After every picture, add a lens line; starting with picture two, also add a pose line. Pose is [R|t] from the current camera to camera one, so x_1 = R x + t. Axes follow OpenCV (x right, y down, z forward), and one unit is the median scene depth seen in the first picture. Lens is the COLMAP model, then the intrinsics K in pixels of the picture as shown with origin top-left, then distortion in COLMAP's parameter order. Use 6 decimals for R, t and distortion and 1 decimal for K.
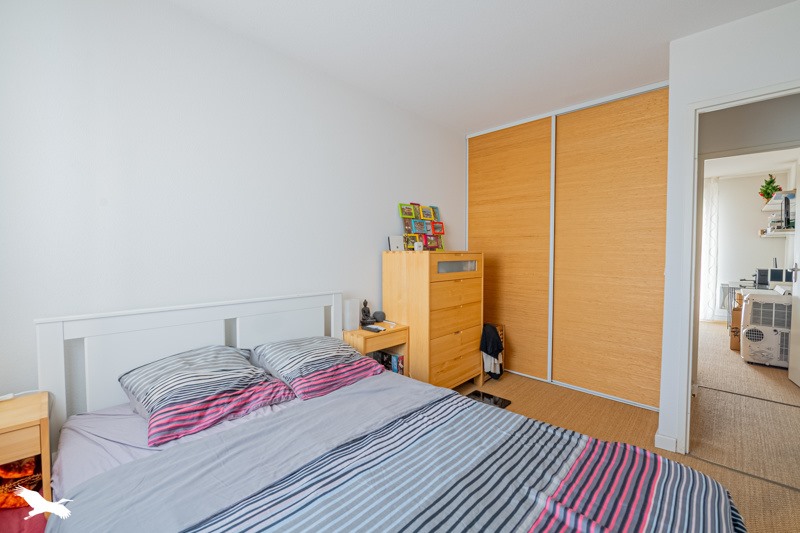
lens RADIAL K [[336.4, 0, 398.5], [0, 336.4, 264.4], [0, 0, 1]] dist [-0.016651, 0.000036]
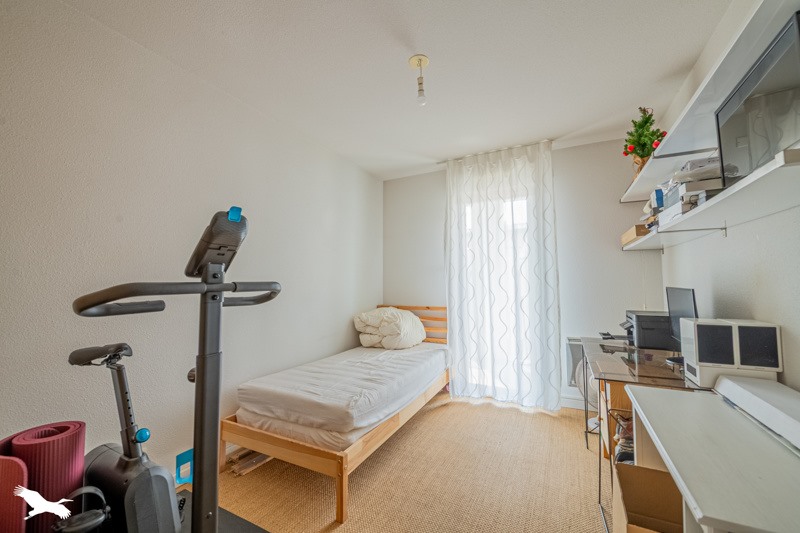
lens RADIAL K [[336.4, 0, 398.5], [0, 336.4, 264.4], [0, 0, 1]] dist [-0.016651, 0.000036]
pose [[0.945964, 0.009296, 0.324137, 0.661401], [0.022491, 0.995301, -0.094183, -0.018542], [-0.323490, 0.096384, 0.941310, 0.695858]]
